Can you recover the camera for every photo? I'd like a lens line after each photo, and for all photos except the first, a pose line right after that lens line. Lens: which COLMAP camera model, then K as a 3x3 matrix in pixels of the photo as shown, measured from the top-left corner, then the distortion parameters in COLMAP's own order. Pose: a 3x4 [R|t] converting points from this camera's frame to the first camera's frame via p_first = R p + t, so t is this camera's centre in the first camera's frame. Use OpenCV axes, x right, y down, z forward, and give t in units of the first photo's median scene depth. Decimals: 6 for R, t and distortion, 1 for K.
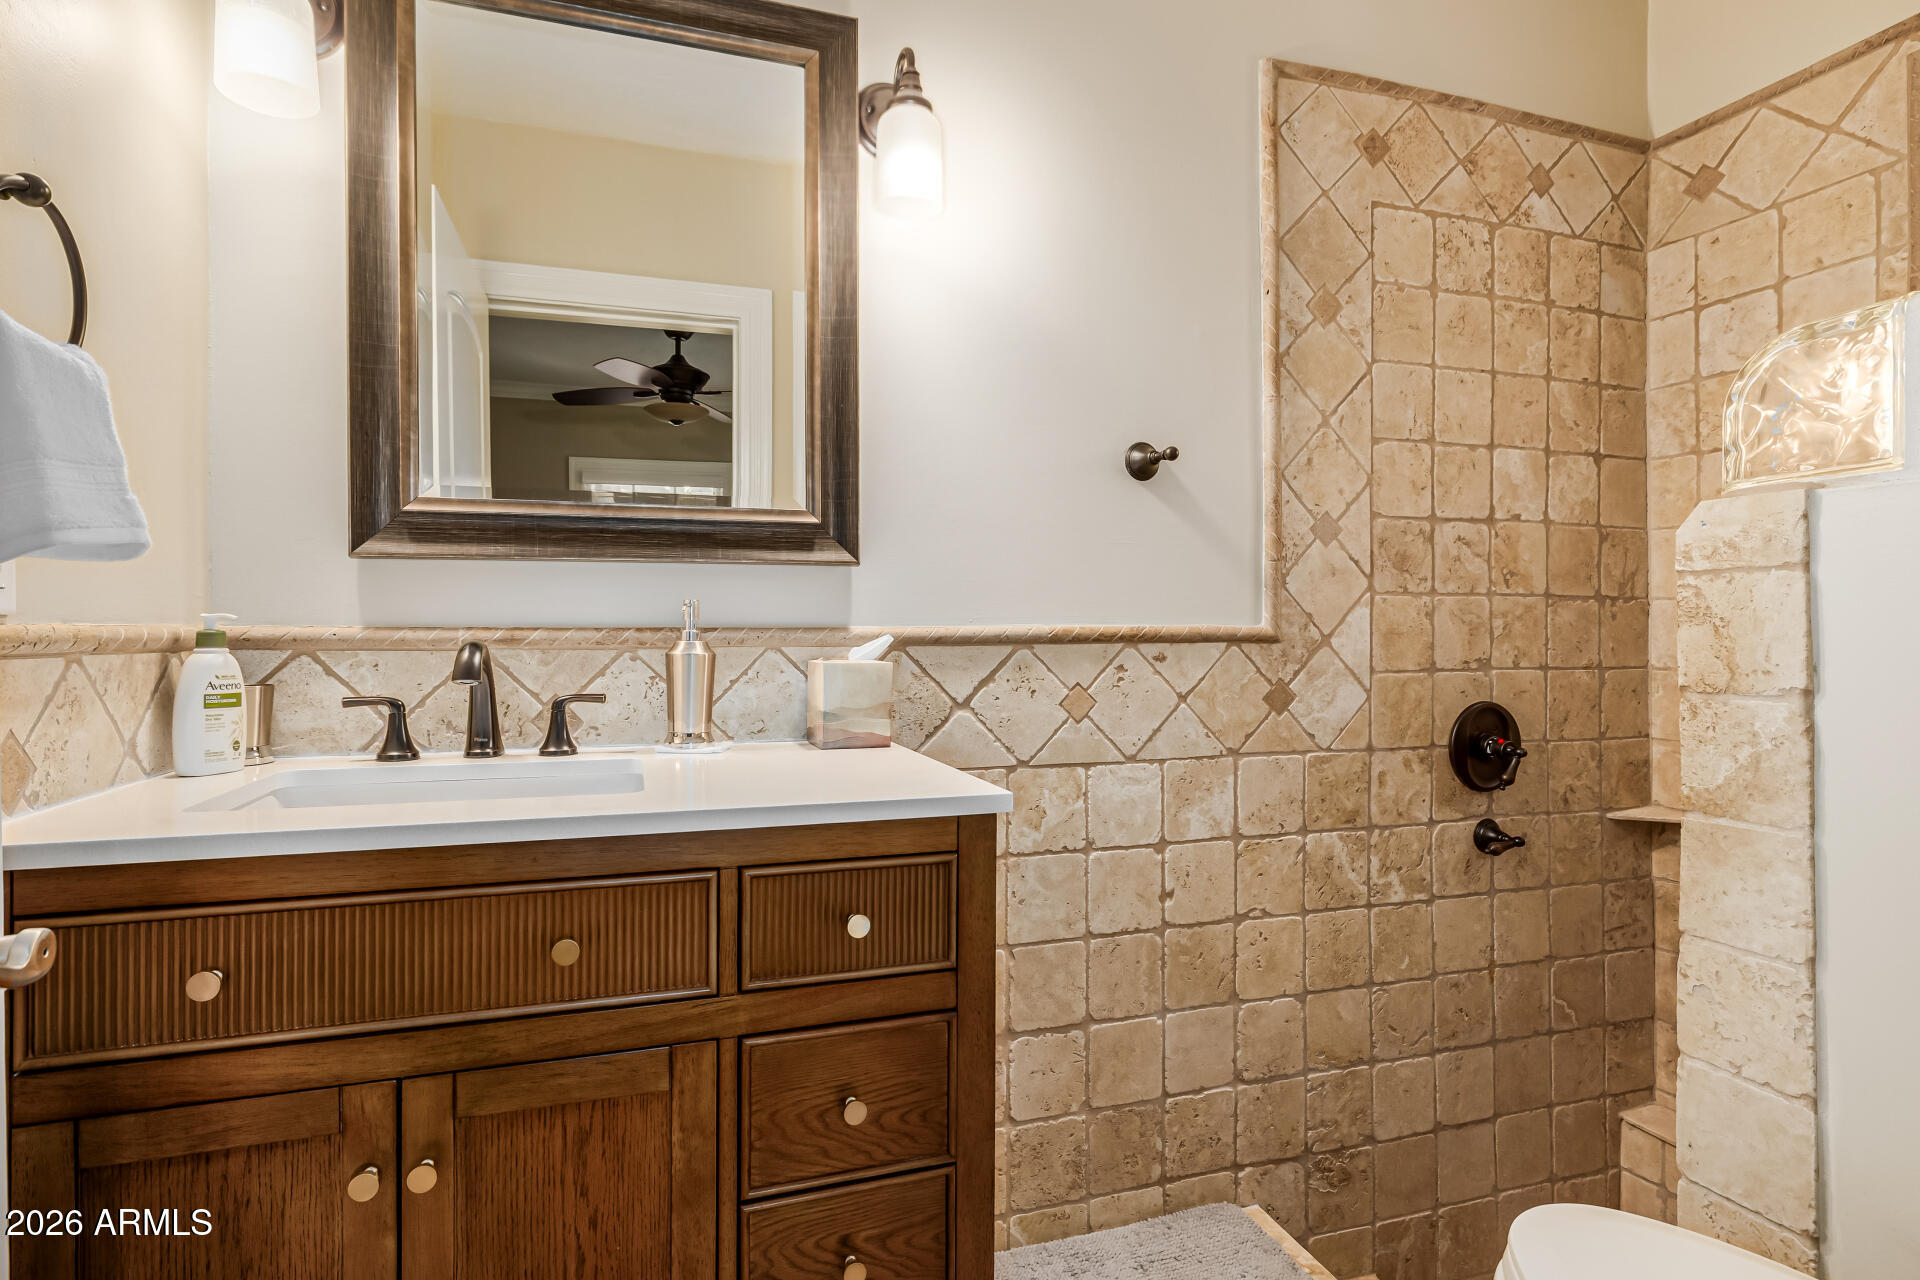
lens RADIAL K [[939.1, 0, 922.9], [0, 939.1, 631.6], [0, 0, 1]] dist [-0.006701, 0.002118]
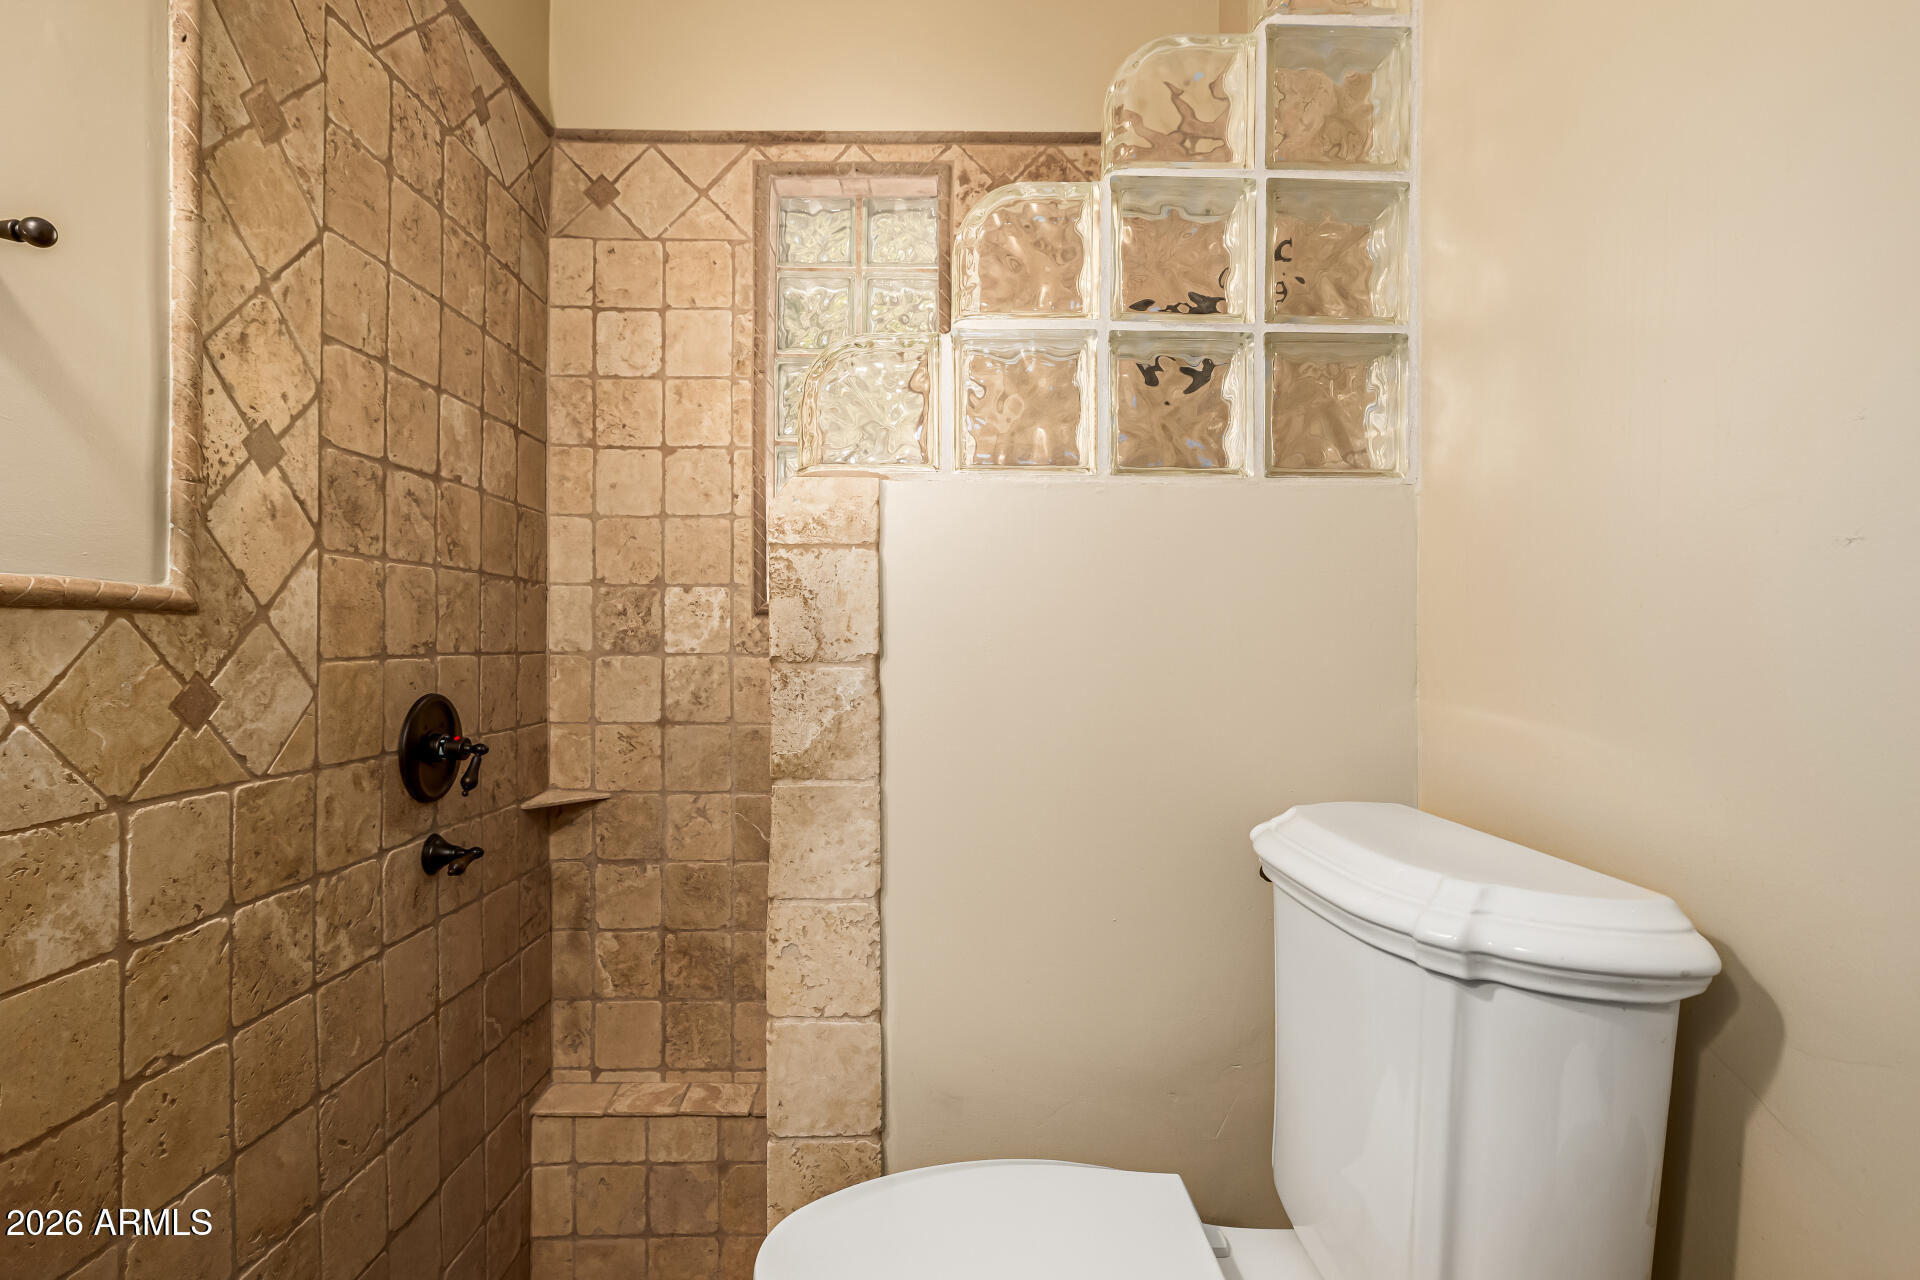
lens RADIAL K [[939.1, 0, 963.4], [0, 939.1, 639.8], [0, 0, 1]] dist [-0.006701, 0.002118]
pose [[0.281858, 0.001116, 0.959455, -0.069421], [-0.006790, 0.999977, 0.000832, 0.023879], [-0.959432, -0.006749, 0.281859, 0.327881]]
